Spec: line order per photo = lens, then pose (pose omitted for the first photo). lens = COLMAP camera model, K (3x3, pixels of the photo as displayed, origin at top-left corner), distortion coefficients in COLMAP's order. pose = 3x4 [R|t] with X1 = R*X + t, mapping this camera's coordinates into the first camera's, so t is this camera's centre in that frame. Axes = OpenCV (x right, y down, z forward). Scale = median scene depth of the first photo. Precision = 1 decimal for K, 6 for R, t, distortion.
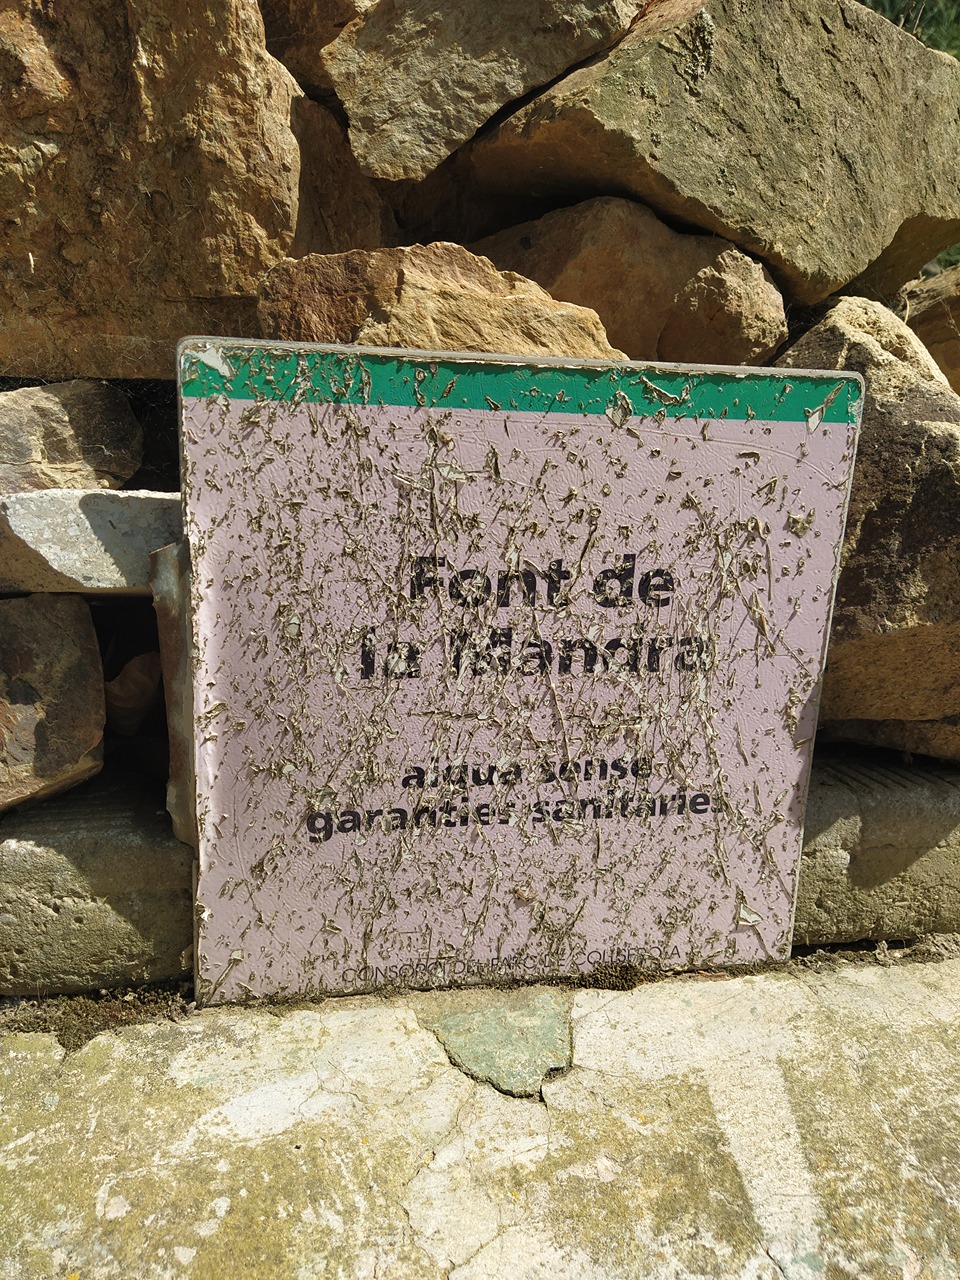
lens RADIAL K [[884.8, 0, 482.6], [0, 884.8, 635.6], [0, 0, 1]] dist [0.038014, -0.001431]
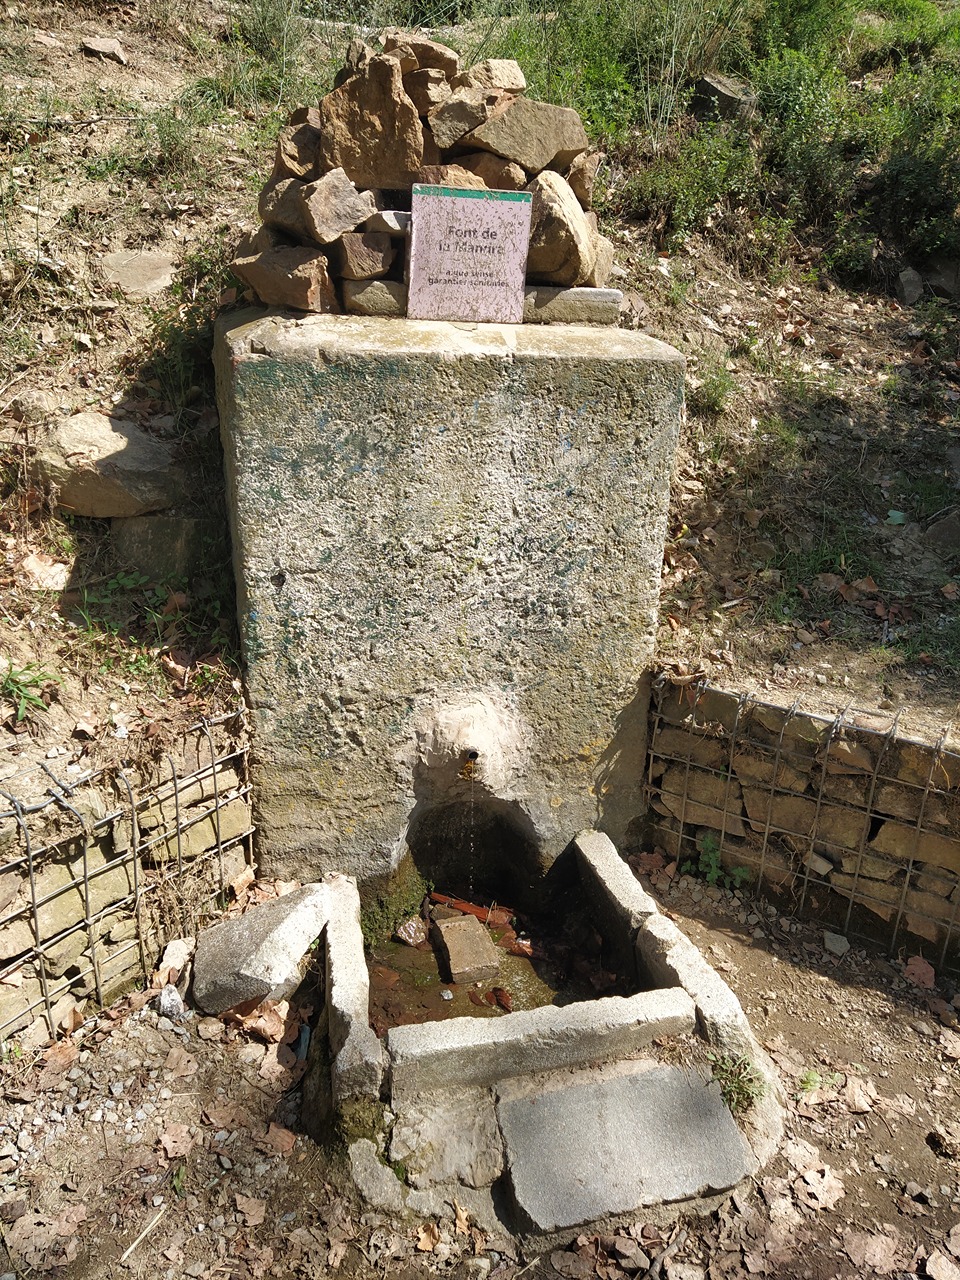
lens RADIAL K [[884.8, 0, 473.5], [0, 884.8, 644.3], [0, 0, 1]] dist [0.038014, -0.001431]
pose [[0.997363, -0.011084, 0.071723, -0.326469], [-0.003517, 0.979727, 0.200308, 1.246214], [-0.072489, -0.200032, 0.977104, -4.593958]]
